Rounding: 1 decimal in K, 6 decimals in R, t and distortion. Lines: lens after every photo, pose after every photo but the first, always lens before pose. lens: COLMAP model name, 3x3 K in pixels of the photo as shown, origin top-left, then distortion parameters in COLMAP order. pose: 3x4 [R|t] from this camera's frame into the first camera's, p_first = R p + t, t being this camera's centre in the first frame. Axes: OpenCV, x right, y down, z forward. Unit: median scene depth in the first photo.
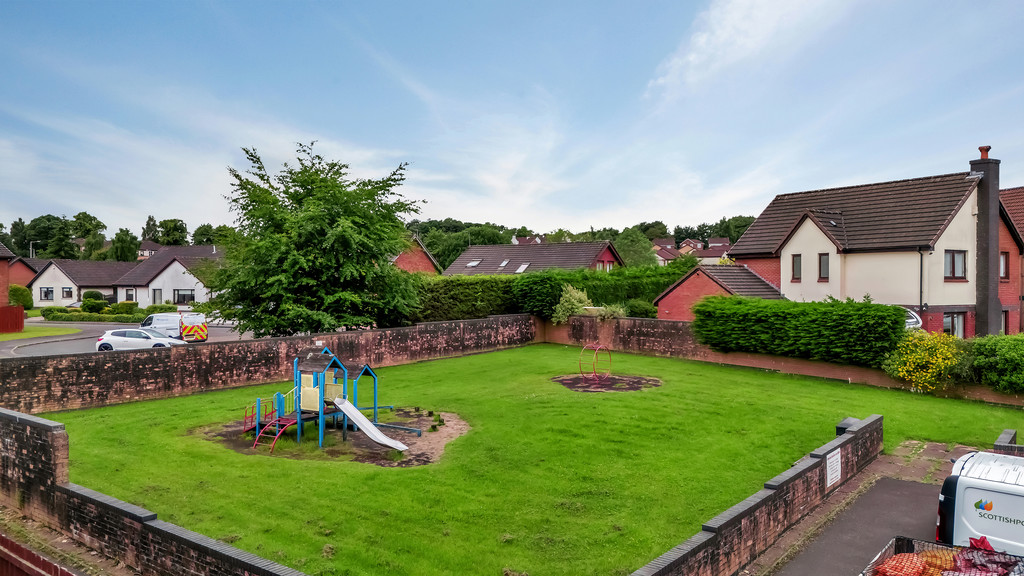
lens RADIAL K [[754.7, 0, 512.0], [0, 754.7, 288.0], [0, 0, 1]] dist [0.078497, -0.090329]
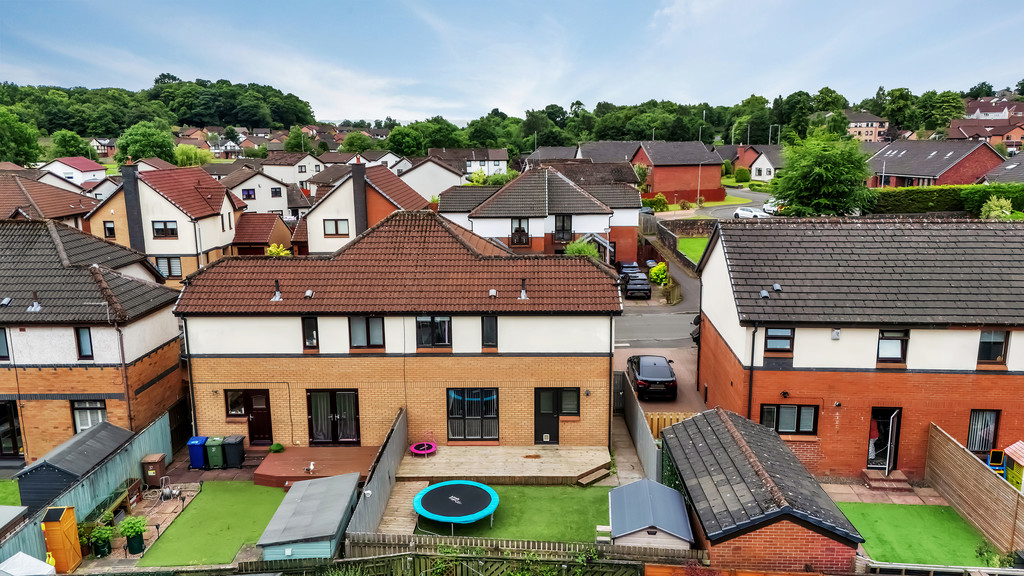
lens RADIAL K [[754.7, 0, 512.0], [0, 754.7, 288.0], [0, 0, 1]] dist [0.078497, -0.090329]
pose [[0.599595, 0.154117, -0.785324, 0.403700], [0.003377, 0.980787, 0.195054, -0.069646], [0.800296, -0.119605, 0.587555, -0.418658]]
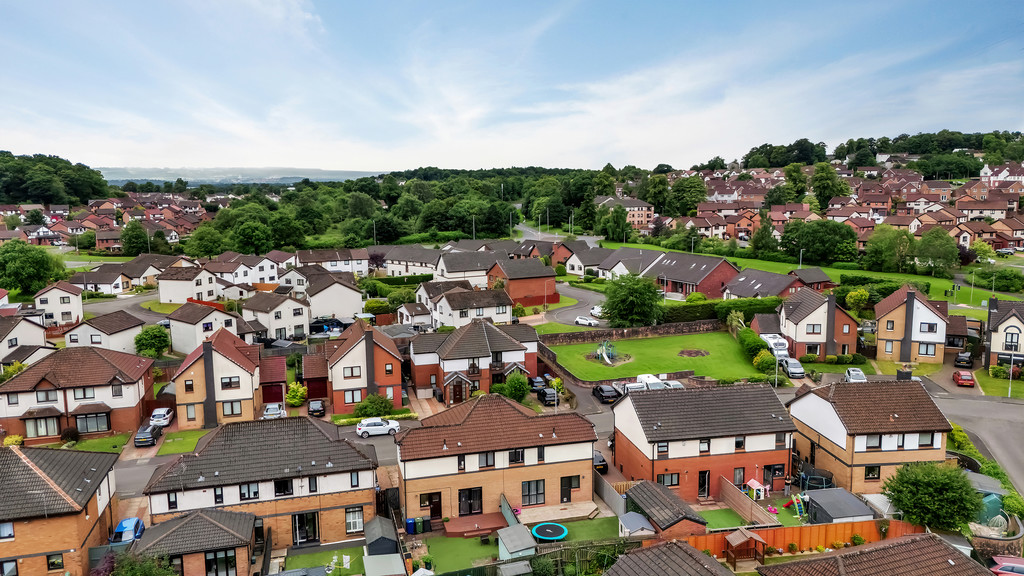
lens RADIAL K [[754.7, 0, 512.0], [0, 754.7, 288.0], [0, 0, 1]] dist [0.078497, -0.090329]
pose [[0.796170, 0.076372, -0.600234, 0.532755], [0.008704, 0.990454, 0.137569, -0.229474], [0.605010, -0.114753, 0.787905, -0.772791]]
